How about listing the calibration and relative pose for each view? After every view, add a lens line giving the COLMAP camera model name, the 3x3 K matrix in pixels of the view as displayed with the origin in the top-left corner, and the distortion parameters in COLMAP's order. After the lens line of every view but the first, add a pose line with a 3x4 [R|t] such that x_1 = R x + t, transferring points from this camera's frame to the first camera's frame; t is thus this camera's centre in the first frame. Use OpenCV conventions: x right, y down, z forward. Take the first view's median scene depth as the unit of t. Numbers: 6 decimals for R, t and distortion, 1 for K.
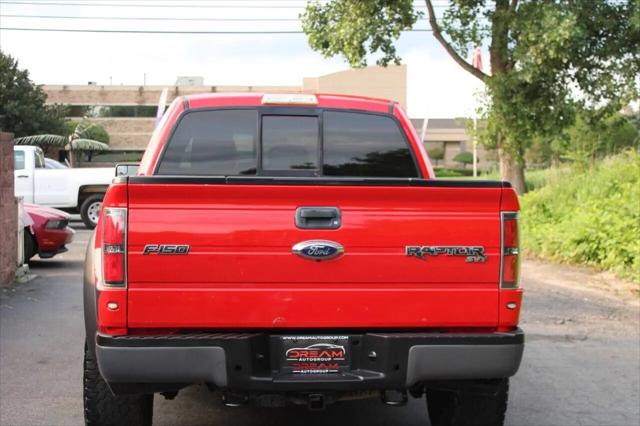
lens RADIAL K [[1043.7, 0, 324.1], [0, 1043.7, 211.7], [0, 0, 1]] dist [0.006741, 0.000000]
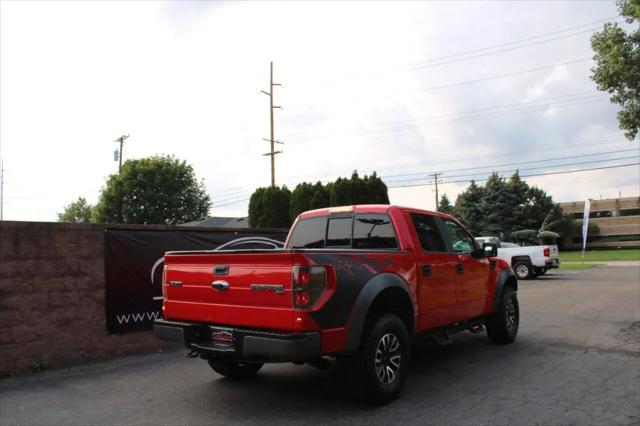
lens RADIAL K [[536.6, 0, 323.2], [0, 536.6, 211.0], [0, 0, 1]] dist [-0.155556, 0.128905]
pose [[0.736395, -0.078829, -0.671944, 0.450284], [0.001649, 0.993395, -0.114734, 0.006028], [0.676550, 0.083382, 0.731661, 0.186298]]
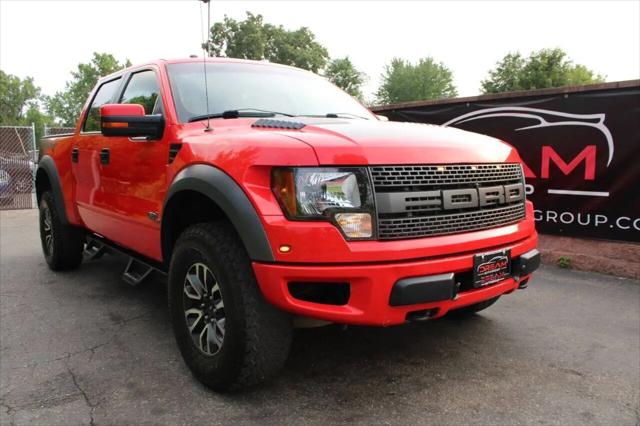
lens RADIAL K [[536.6, 0, 319.7], [0, 536.6, 212.3], [0, 0, 1]] dist [-0.155556, 0.128905]
pose [[-0.844853, 0.046940, -0.532936, 0.163940], [-0.026889, 0.991159, 0.129926, -0.015308], [0.534323, 0.124098, -0.836121, 1.384663]]
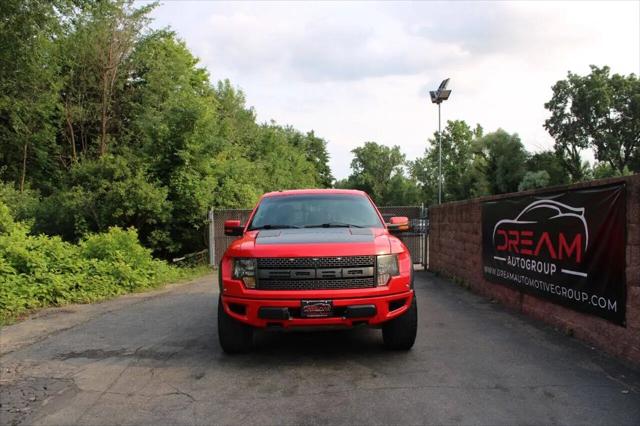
lens RADIAL K [[536.6, 0, 320.0], [0, 536.6, 209.1], [0, 0, 1]] dist [-0.155556, 0.128905]
pose [[-0.995741, 0.004567, 0.092078, -0.132010], [0.006465, 0.999773, 0.020319, -0.073326], [-0.091965, 0.020827, -0.995544, 1.788655]]
